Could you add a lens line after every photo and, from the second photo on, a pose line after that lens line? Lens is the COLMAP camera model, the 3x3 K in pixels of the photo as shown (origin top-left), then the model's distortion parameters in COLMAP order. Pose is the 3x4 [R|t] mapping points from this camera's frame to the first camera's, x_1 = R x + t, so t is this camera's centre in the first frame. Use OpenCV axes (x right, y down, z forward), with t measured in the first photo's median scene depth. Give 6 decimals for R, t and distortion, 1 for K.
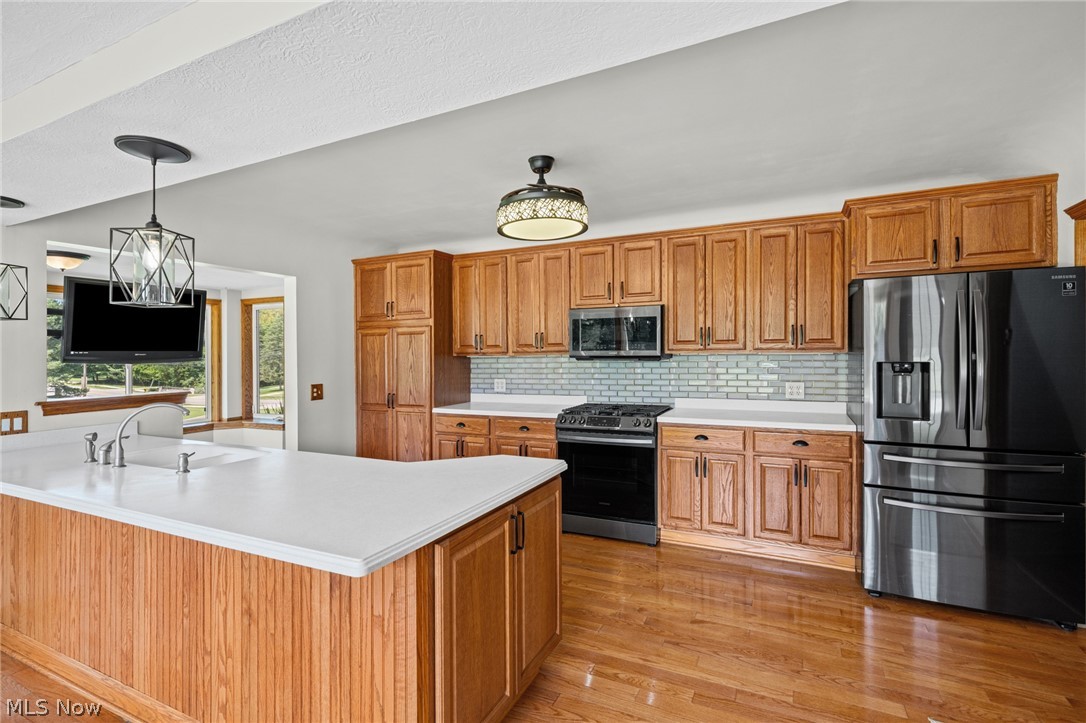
lens RADIAL K [[508.8, 0, 539.0], [0, 508.8, 336.3], [0, 0, 1]] dist [0.020748, -0.000071]
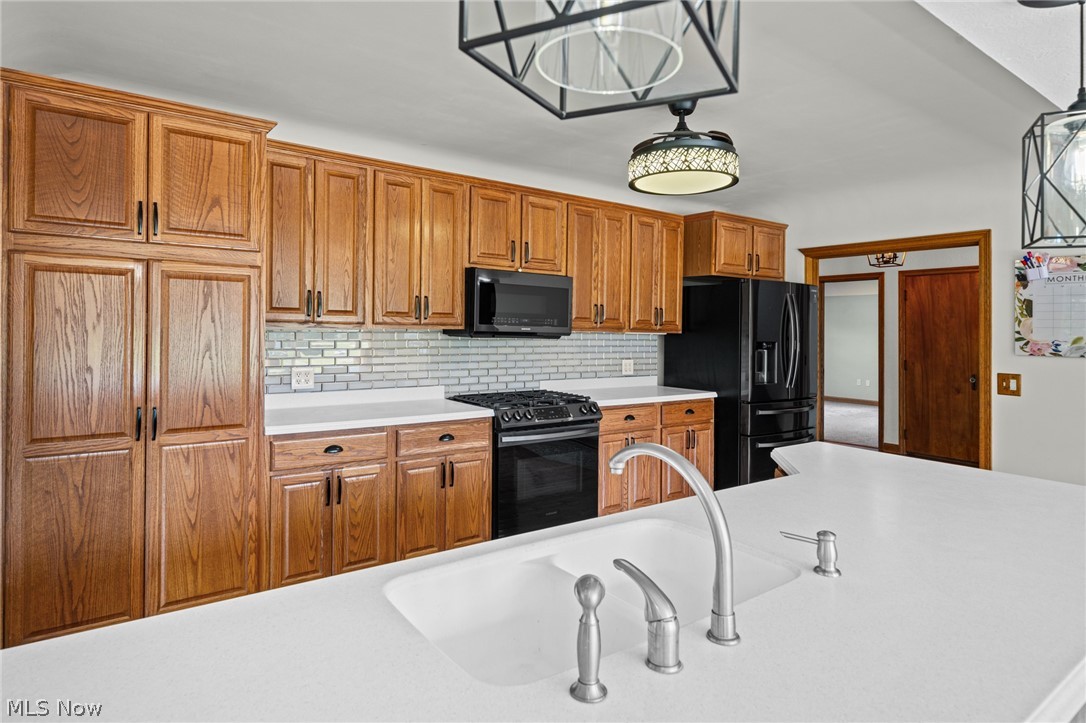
lens RADIAL K [[617.1, 0, 540.3], [0, 617.1, 327.5], [0, 0, 1]] dist [0.008687, 0.001583]
pose [[0.469196, 0.023290, 0.882787, -0.699523], [-0.052816, 0.998603, 0.001726, 0.027237], [-0.881513, -0.047436, 0.469771, 0.514130]]
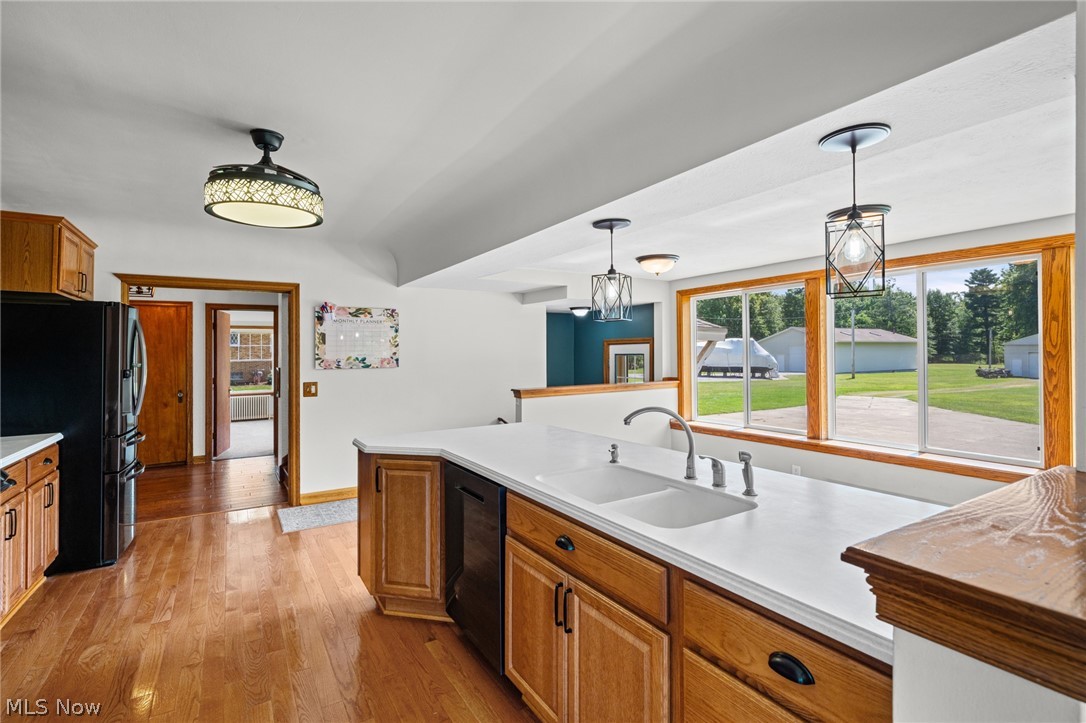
lens RADIAL K [[510.2, 0, 546.3], [0, 510.2, 350.5], [0, 0, 1]] dist [-0.002689, -0.000392]
pose [[-0.849049, 0.027616, 0.527592, -0.596052], [0.006644, 0.999112, -0.041604, 0.041496], [-0.528272, -0.031819, -0.848479, 1.037837]]
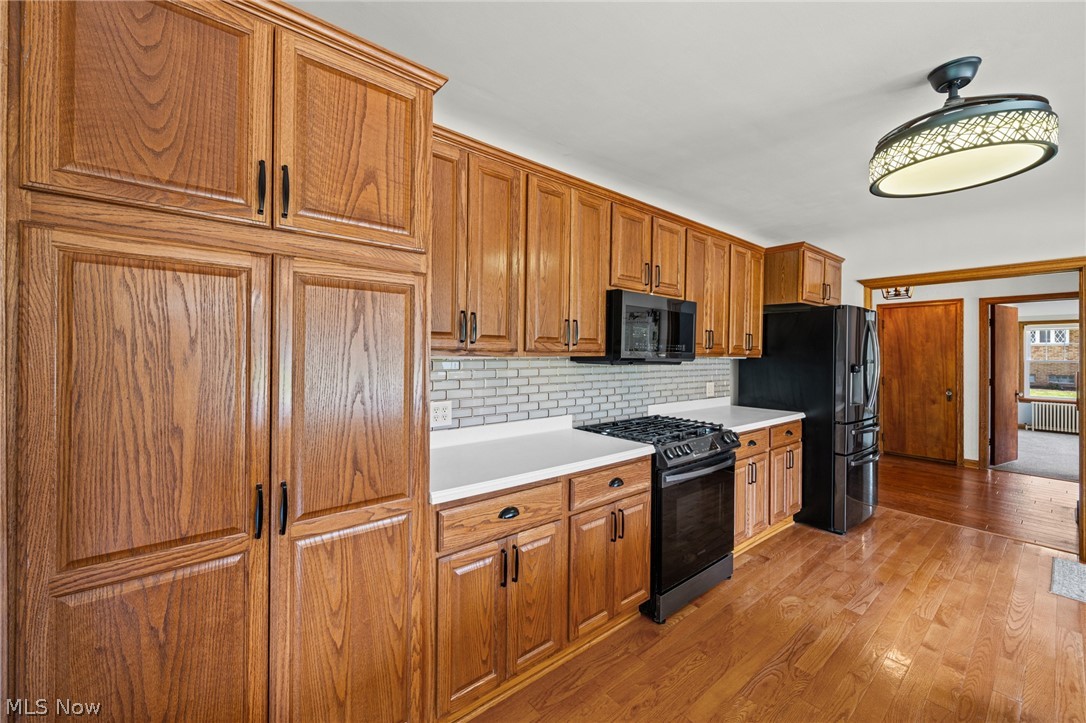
lens RADIAL K [[425.8, 0, 542.7], [0, 425.8, 348.3], [0, 0, 1]] dist [0.001453, 0.000609]
pose [[0.416700, 0.028247, 0.908605, -0.512766], [-0.044558, 0.998950, -0.010620, 0.036880], [-0.907951, -0.036060, 0.417521, 0.881607]]
